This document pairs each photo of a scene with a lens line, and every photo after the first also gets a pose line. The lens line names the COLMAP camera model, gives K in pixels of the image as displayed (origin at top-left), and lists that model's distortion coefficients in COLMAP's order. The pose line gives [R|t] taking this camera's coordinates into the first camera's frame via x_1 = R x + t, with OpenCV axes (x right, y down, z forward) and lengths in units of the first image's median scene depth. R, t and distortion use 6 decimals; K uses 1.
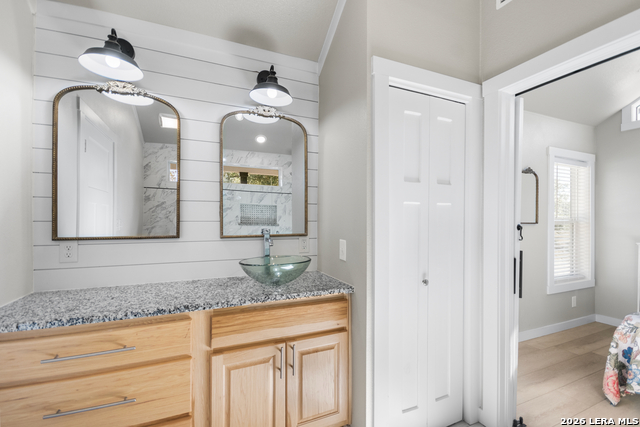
lens RADIAL K [[282.1, 0, 333.4], [0, 282.1, 220.8], [0, 0, 1]] dist [-0.000981, -0.002607]
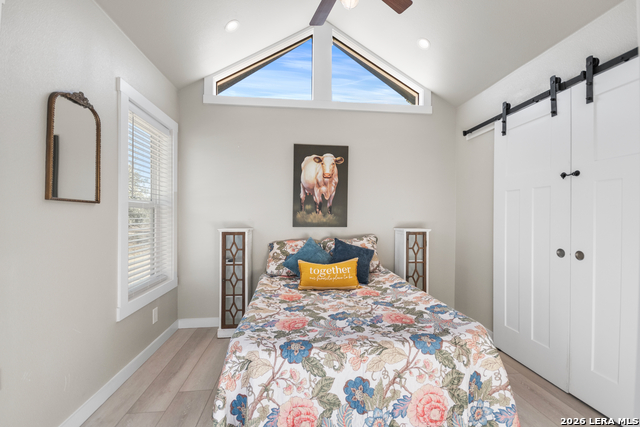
lens RADIAL K [[282.1, 0, 320.9], [0, 282.1, 213.6], [0, 0, 1]] dist [-0.000981, -0.002607]
pose [[0.320455, 0.009400, 0.947217, 0.329160], [0.003584, 0.999932, -0.011135, 0.039727], [-0.947257, 0.006963, 0.320399, 0.394216]]
